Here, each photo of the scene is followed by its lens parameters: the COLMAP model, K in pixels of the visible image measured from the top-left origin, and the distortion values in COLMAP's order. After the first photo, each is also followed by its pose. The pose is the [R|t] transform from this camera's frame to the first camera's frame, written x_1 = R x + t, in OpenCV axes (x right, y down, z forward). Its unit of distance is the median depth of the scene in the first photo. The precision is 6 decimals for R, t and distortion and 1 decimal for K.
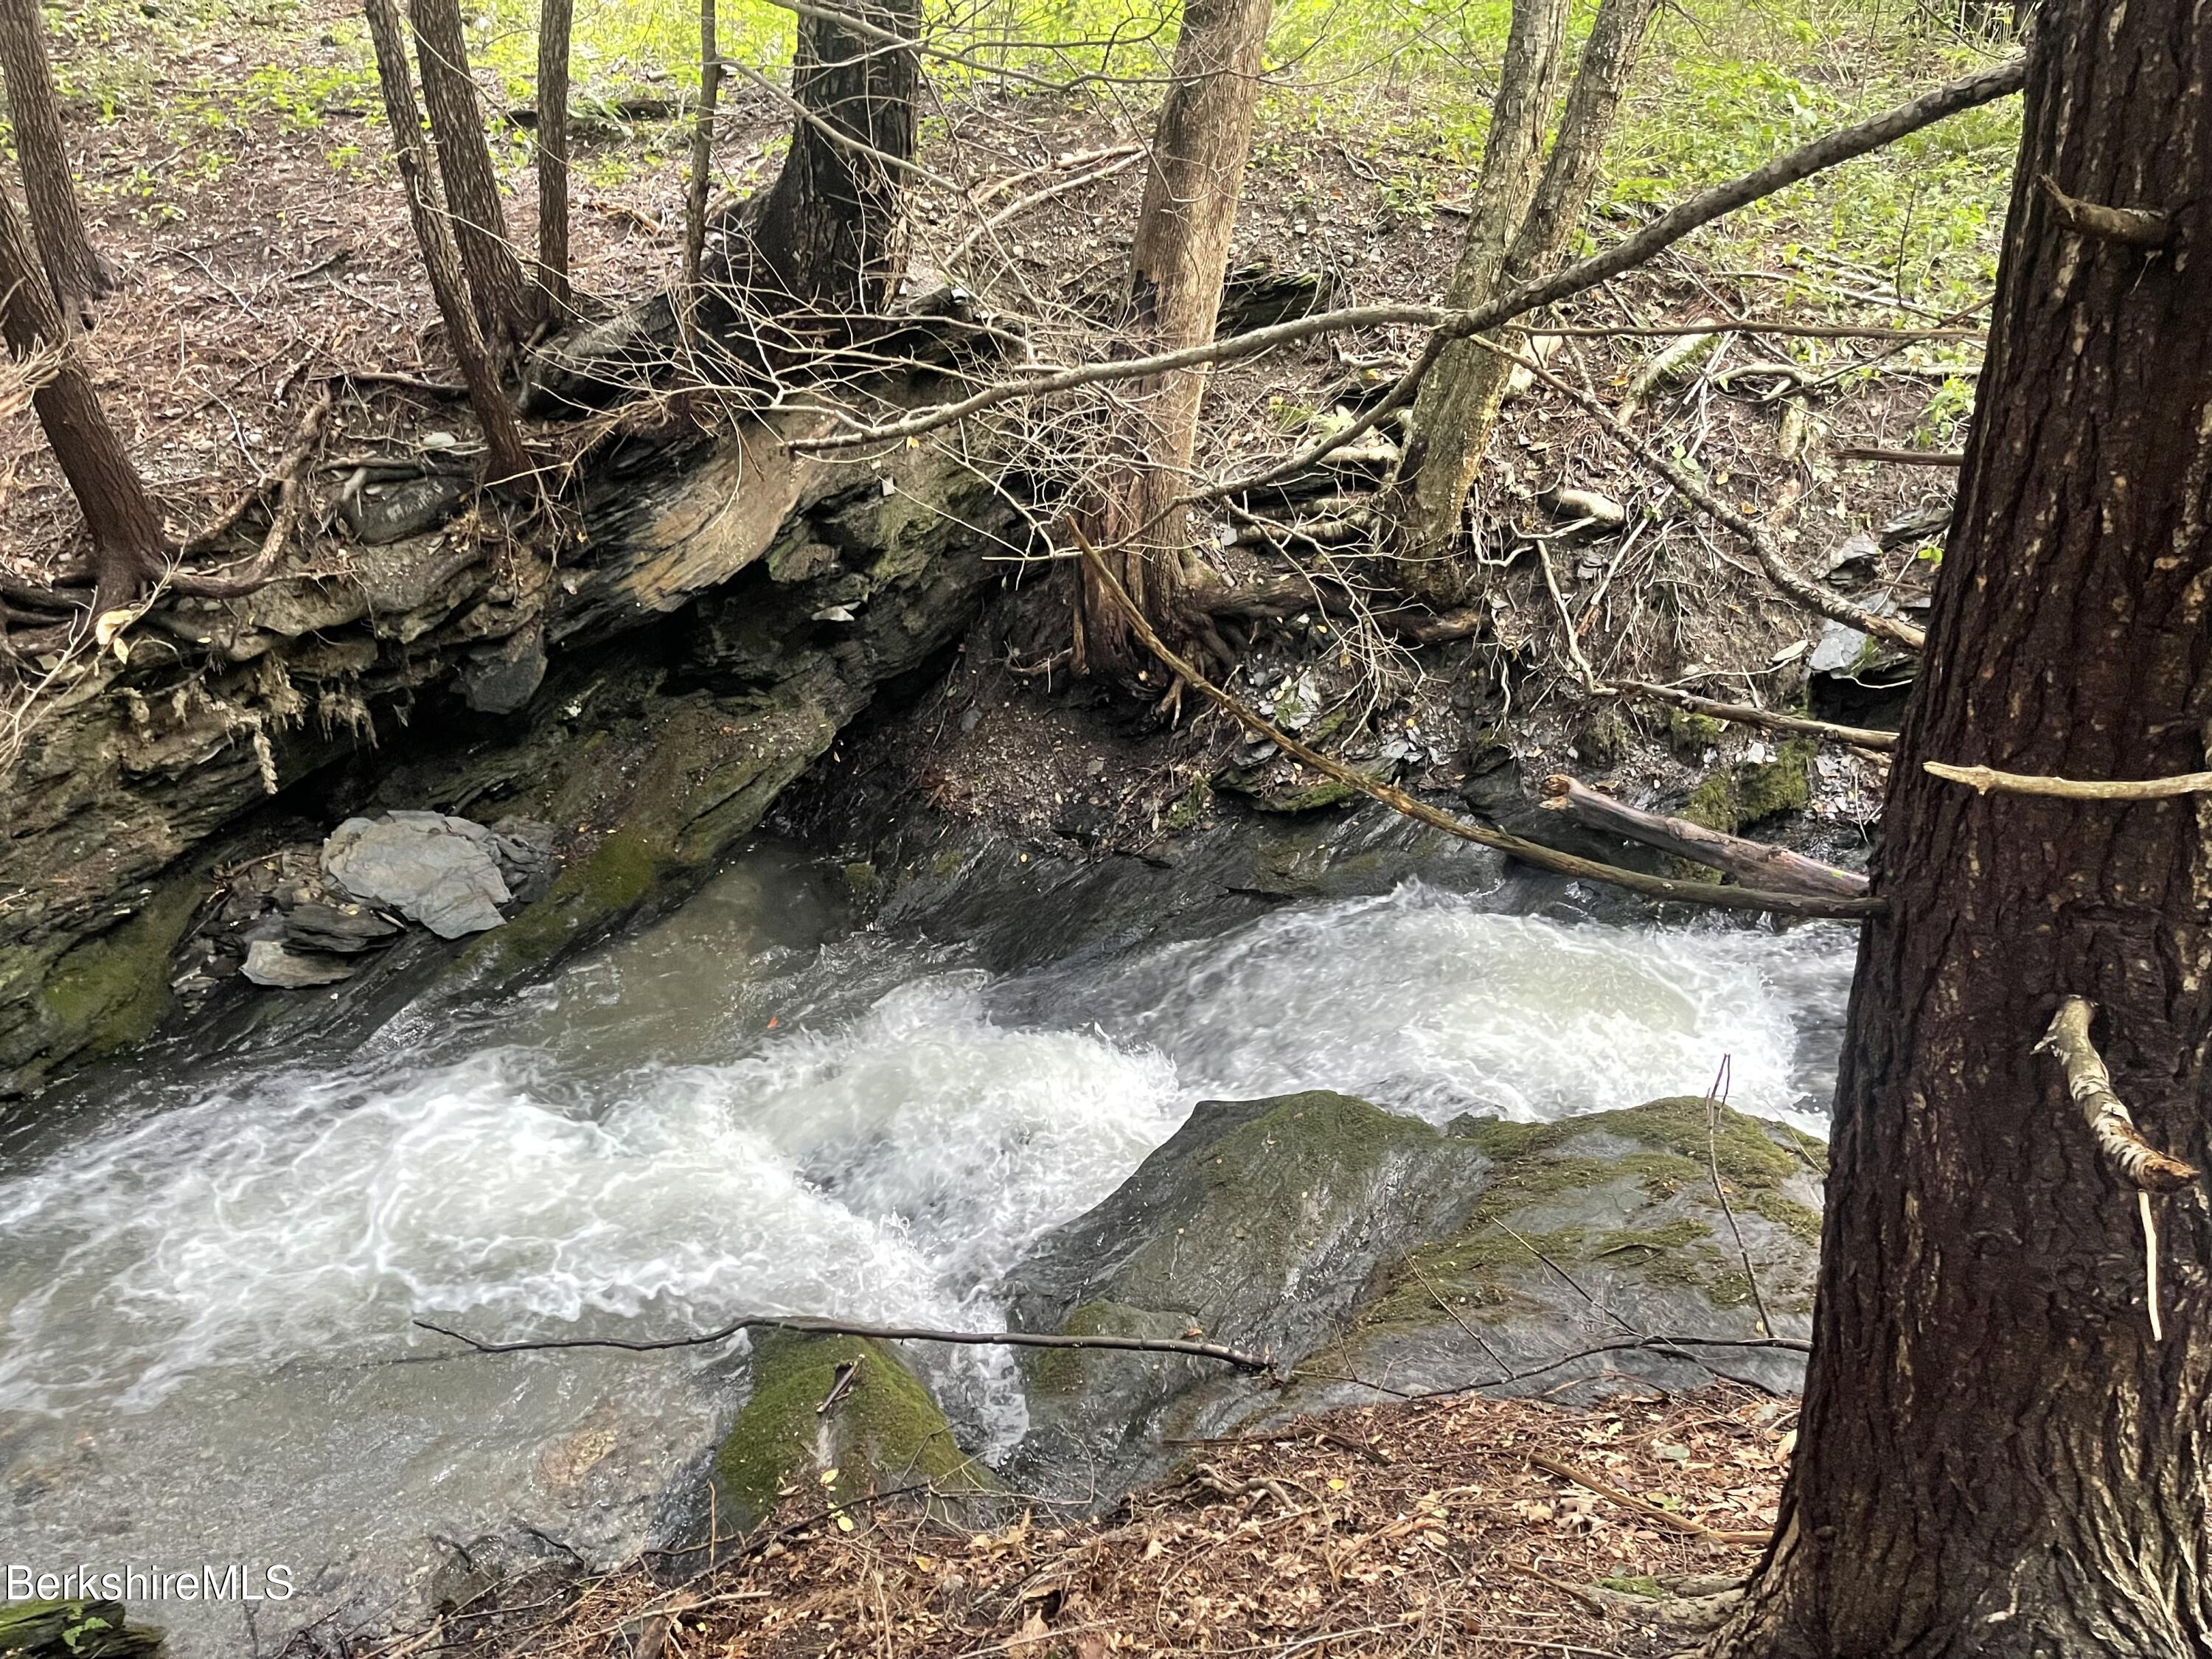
lens RADIAL K [[1702.1, 0, 1106.0], [0, 1702.1, 829.5], [0, 0, 1]] dist [0.043890, -0.002665]
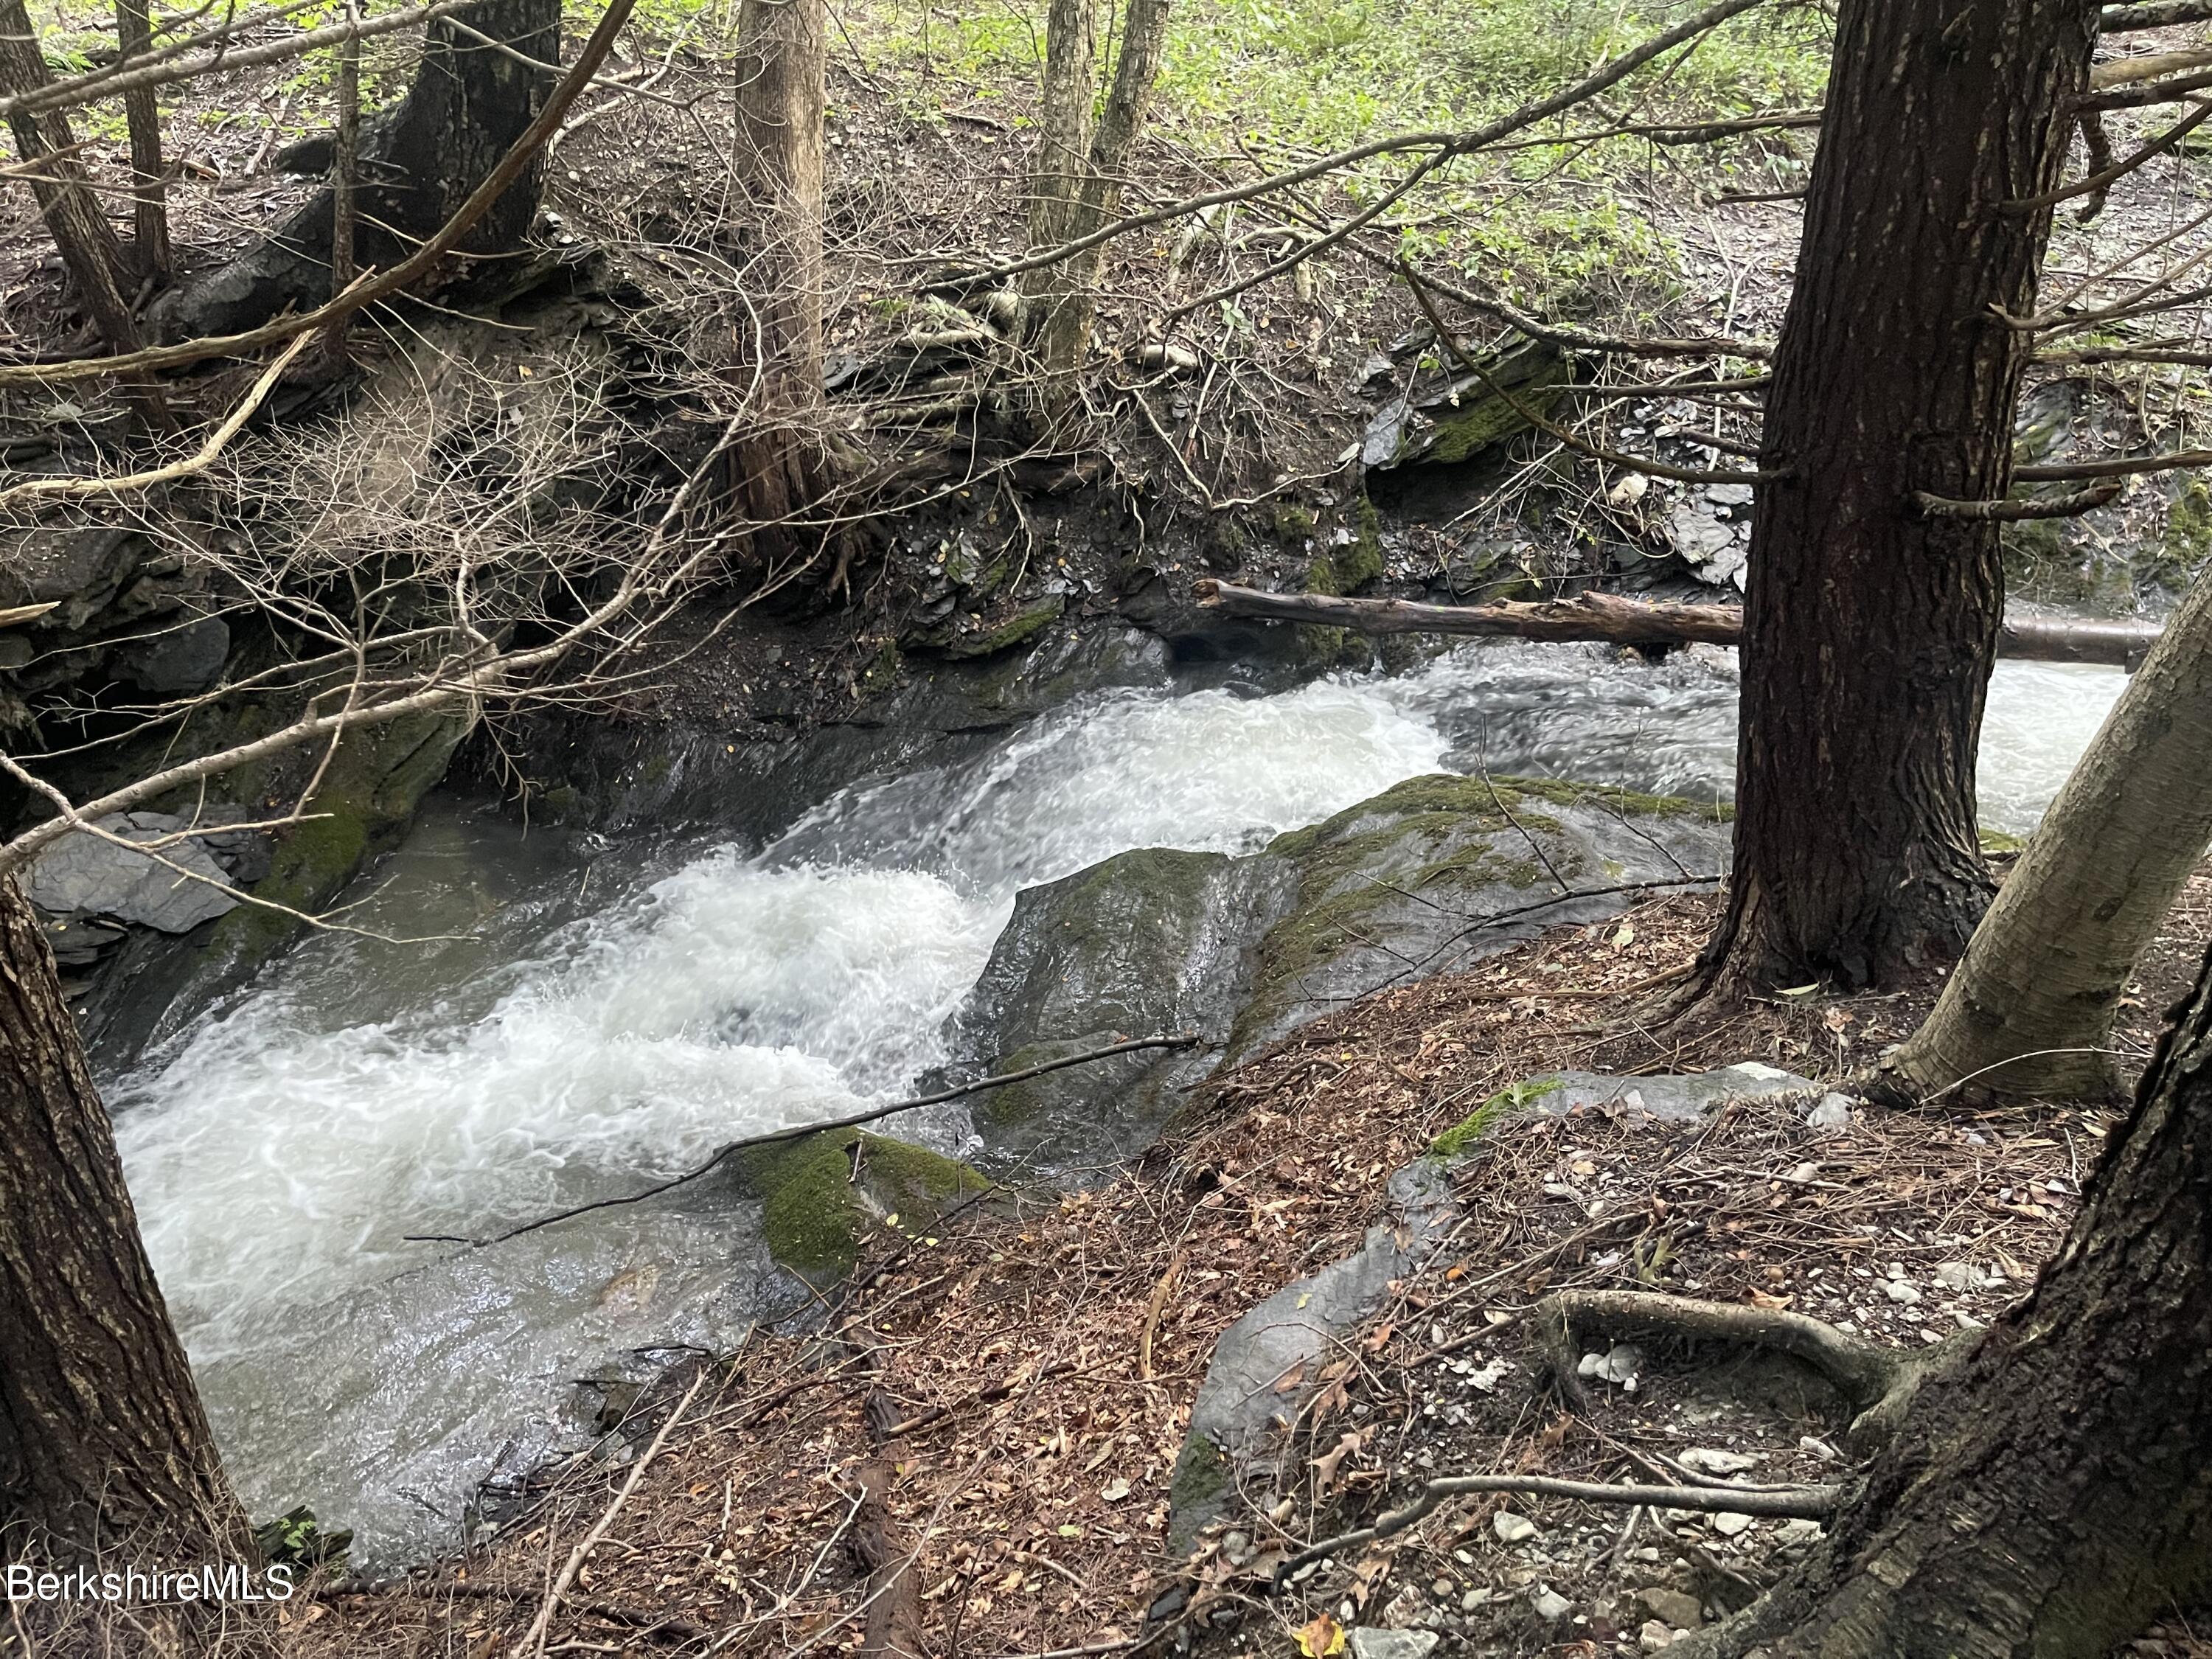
lens RADIAL K [[1725.4, 0, 1106.0], [0, 1725.4, 829.5], [0, 0, 1]] dist [0.076048, -0.088800]
pose [[0.905534, -0.205217, 0.371342, -0.277971], [0.195519, 0.978607, 0.064033, 0.047678], [-0.376539, 0.014620, 0.926286, -0.100241]]
